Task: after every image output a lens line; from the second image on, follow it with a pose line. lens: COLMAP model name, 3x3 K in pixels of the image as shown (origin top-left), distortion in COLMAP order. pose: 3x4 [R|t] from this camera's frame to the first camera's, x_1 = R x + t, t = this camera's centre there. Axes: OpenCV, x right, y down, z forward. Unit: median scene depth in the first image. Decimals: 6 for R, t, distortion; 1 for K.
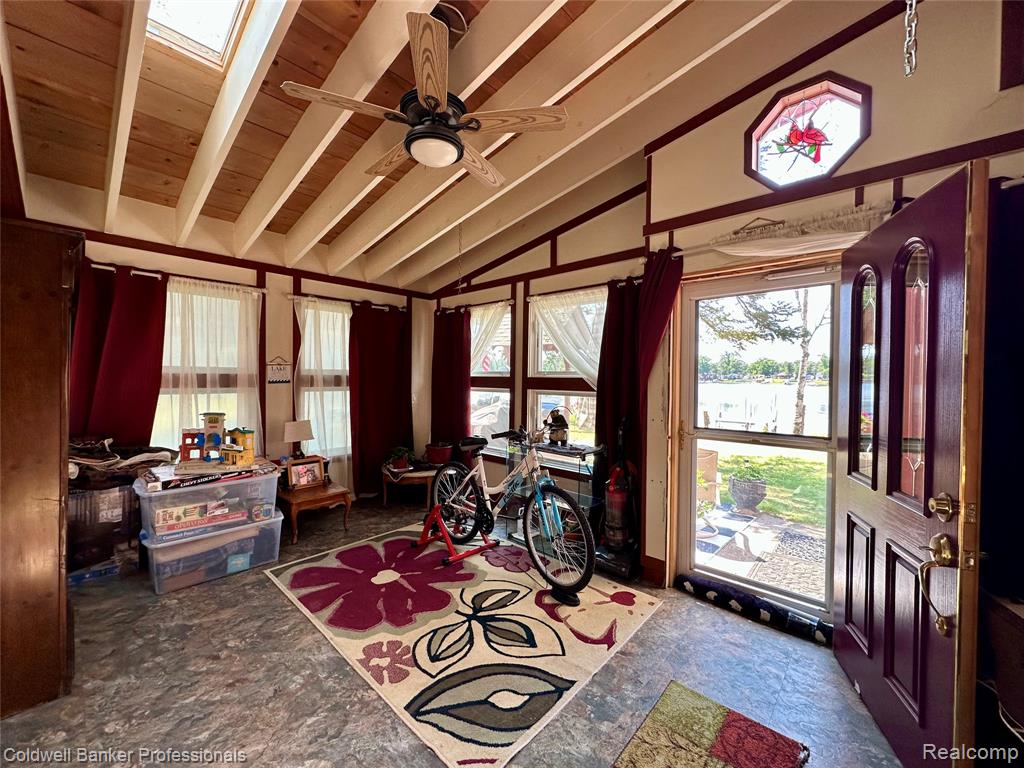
lens RADIAL K [[408.5, 0, 512.7], [0, 408.5, 382.3], [0, 0, 1]] dist [-0.001231, 0.000557]
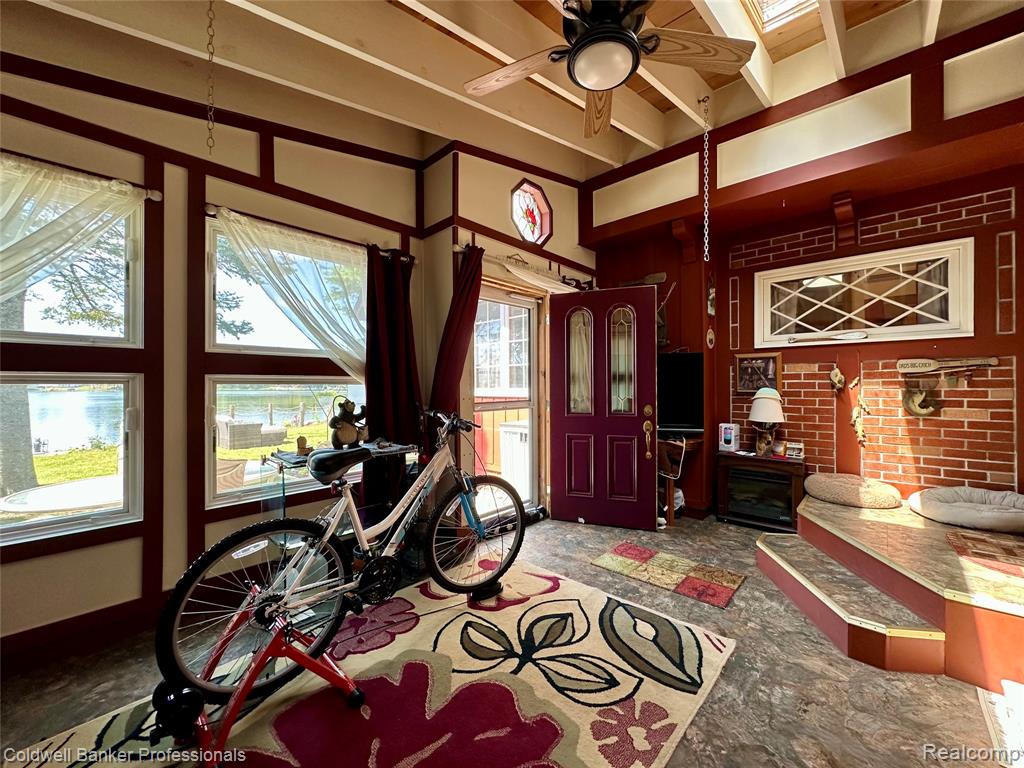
lens RADIAL K [[408.5, 0, 512.7], [0, 408.5, 382.3], [0, 0, 1]] dist [-0.001231, 0.000557]
pose [[-0.000093, -0.005273, 0.999986, -0.926587], [0.016613, 0.999848, 0.005273, 0.056623], [-0.999862, 0.016614, -0.000006, 1.090287]]
